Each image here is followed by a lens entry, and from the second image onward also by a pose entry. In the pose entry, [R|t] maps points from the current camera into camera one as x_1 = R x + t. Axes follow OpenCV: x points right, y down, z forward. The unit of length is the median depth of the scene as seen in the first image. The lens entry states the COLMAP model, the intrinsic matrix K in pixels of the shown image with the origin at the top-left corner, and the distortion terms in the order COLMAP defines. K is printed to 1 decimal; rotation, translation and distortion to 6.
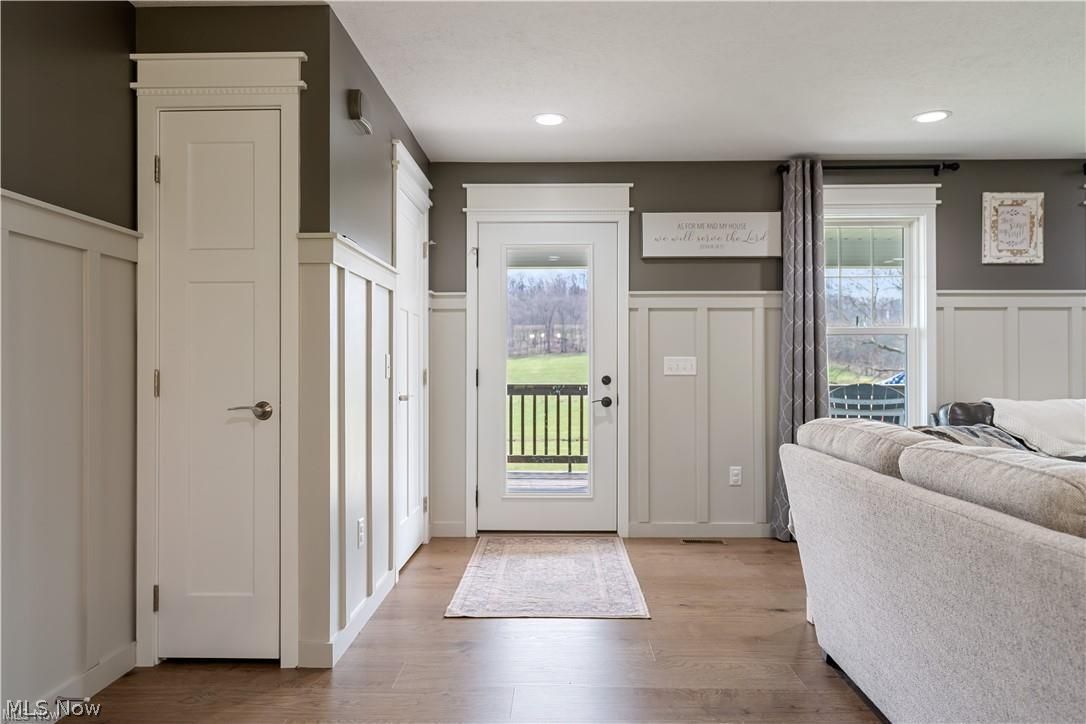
lens RADIAL K [[723.5, 0, 542.8], [0, 723.5, 361.9], [0, 0, 1]] dist [-0.020700, 0.000688]
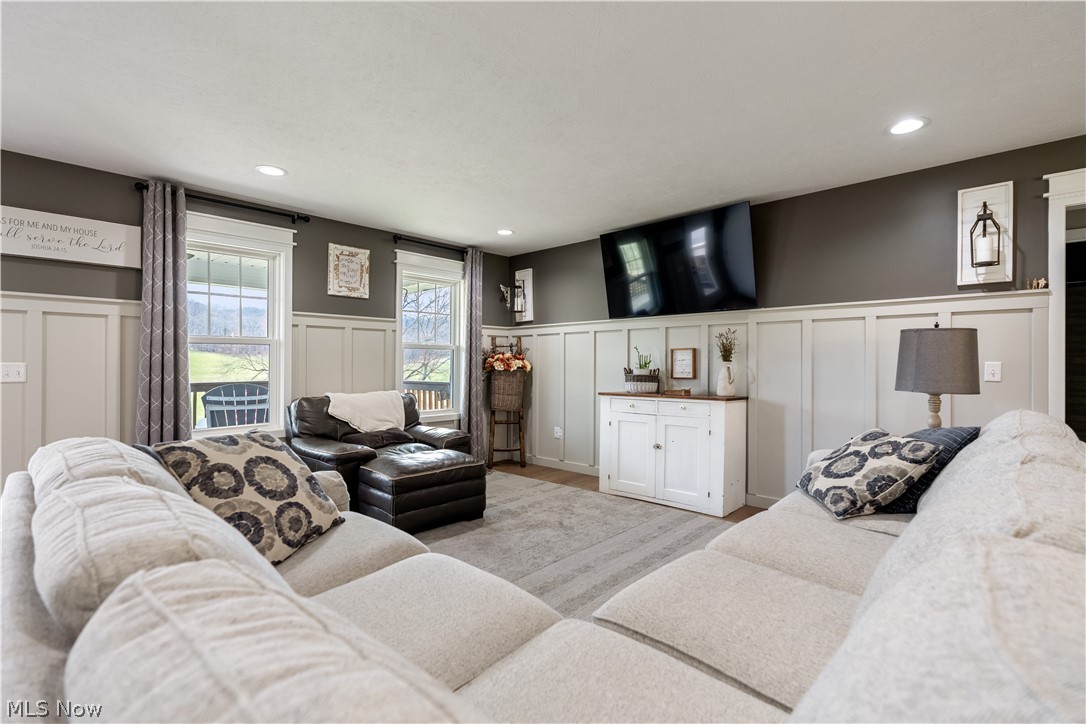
lens RADIAL K [[489.7, 0, 539.8], [0, 489.7, 360.6], [0, 0, 1]] dist [0.000109, 0.000751]
pose [[0.660738, 0.002643, 0.750612, 0.178050], [-0.006717, 0.999975, 0.002392, -0.015580], [-0.750587, -0.006622, 0.660739, 0.075604]]
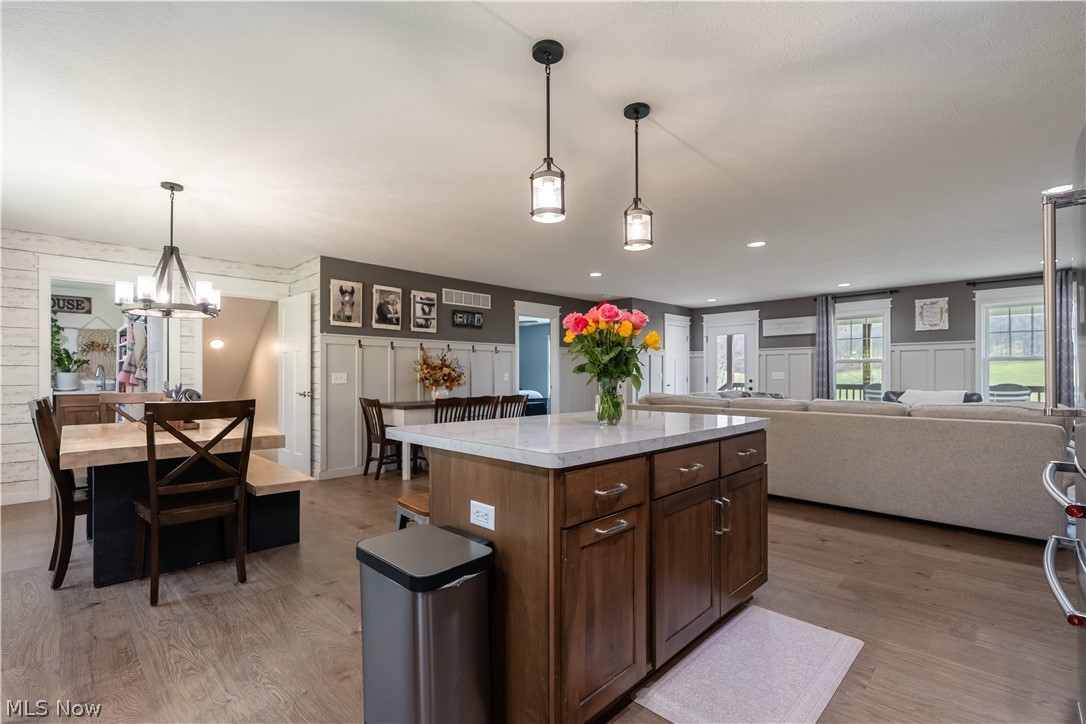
lens RADIAL K [[489.7, 0, 539.9], [0, 489.7, 368.9], [0, 0, 1]] dist [0.000109, 0.000751]
pose [[0.723813, -0.009711, -0.689928, 0.823535], [0.012454, 0.999922, -0.001009, -0.029694], [0.689884, -0.007862, 0.723877, -0.954588]]
